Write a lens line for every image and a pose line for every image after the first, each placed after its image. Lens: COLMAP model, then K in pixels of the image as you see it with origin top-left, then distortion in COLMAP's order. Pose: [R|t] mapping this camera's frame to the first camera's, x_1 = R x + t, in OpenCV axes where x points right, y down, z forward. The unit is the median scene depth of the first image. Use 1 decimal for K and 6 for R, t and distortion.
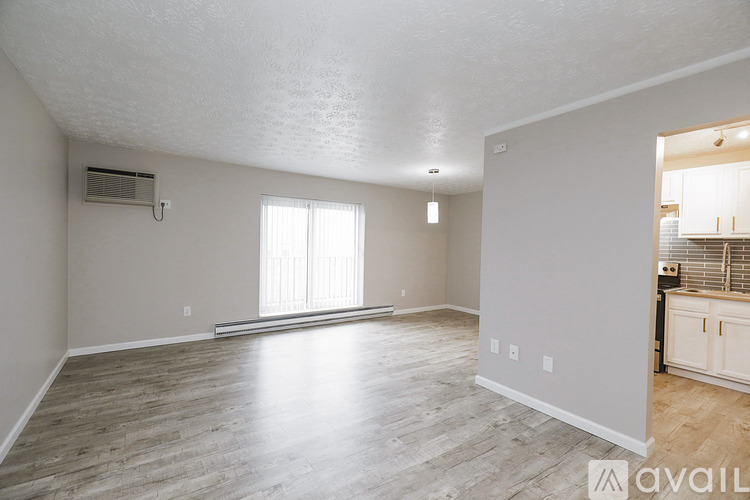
lens RADIAL K [[337.3, 0, 376.9], [0, 337.3, 248.6], [0, 0, 1]] dist [-0.000834, -0.000298]
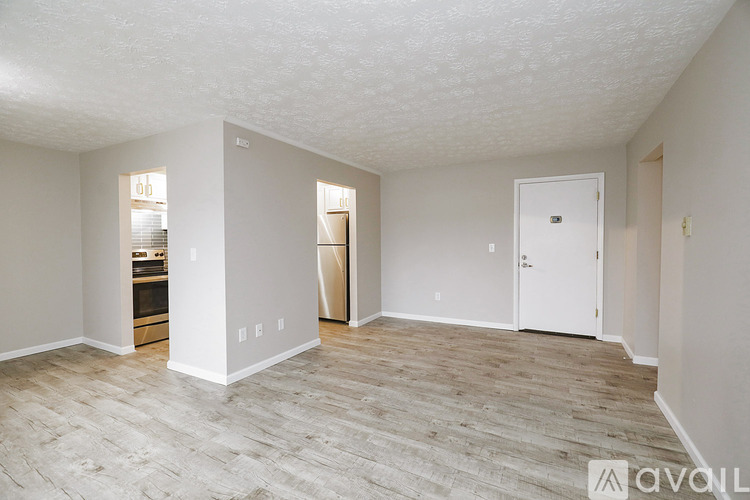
lens RADIAL K [[337.3, 0, 376.9], [0, 337.3, 248.6], [0, 0, 1]] dist [-0.000834, -0.000298]
pose [[-0.459734, -0.042628, 0.887033, -0.678499], [0.003470, 0.998753, 0.049795, -0.021837], [-0.888050, 0.025970, -0.459013, 1.005663]]
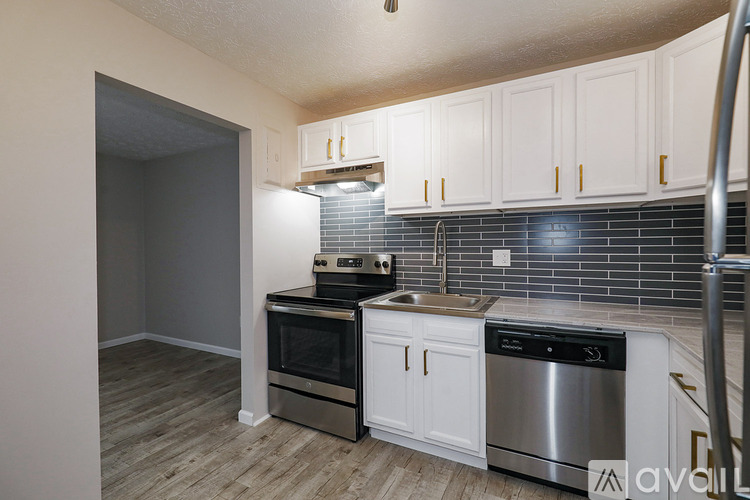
lens RADIAL K [[337.3, 0, 376.9], [0, 337.3, 248.6], [0, 0, 1]] dist [-0.000834, -0.000298]
pose [[0.884253, -0.033754, 0.465786, 0.644570], [0.031506, 0.999424, 0.012614, 0.025293], [-0.465944, 0.003521, 0.884807, 0.491206]]
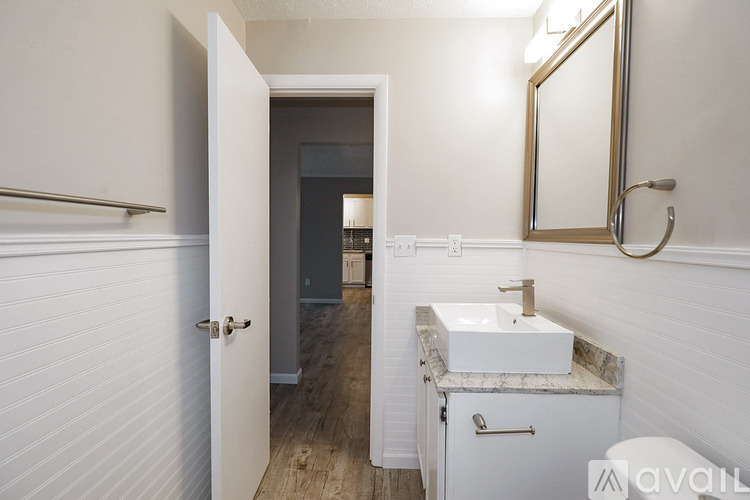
lens RADIAL K [[337.3, 0, 376.9], [0, 337.3, 248.6], [0, 0, 1]] dist [-0.000834, -0.000298]
pose [[0.587559, -0.045096, 0.807924, -0.871590], [0.013595, 0.998855, 0.045866, 0.005385], [-0.809067, -0.015965, 0.587499, -0.611146]]
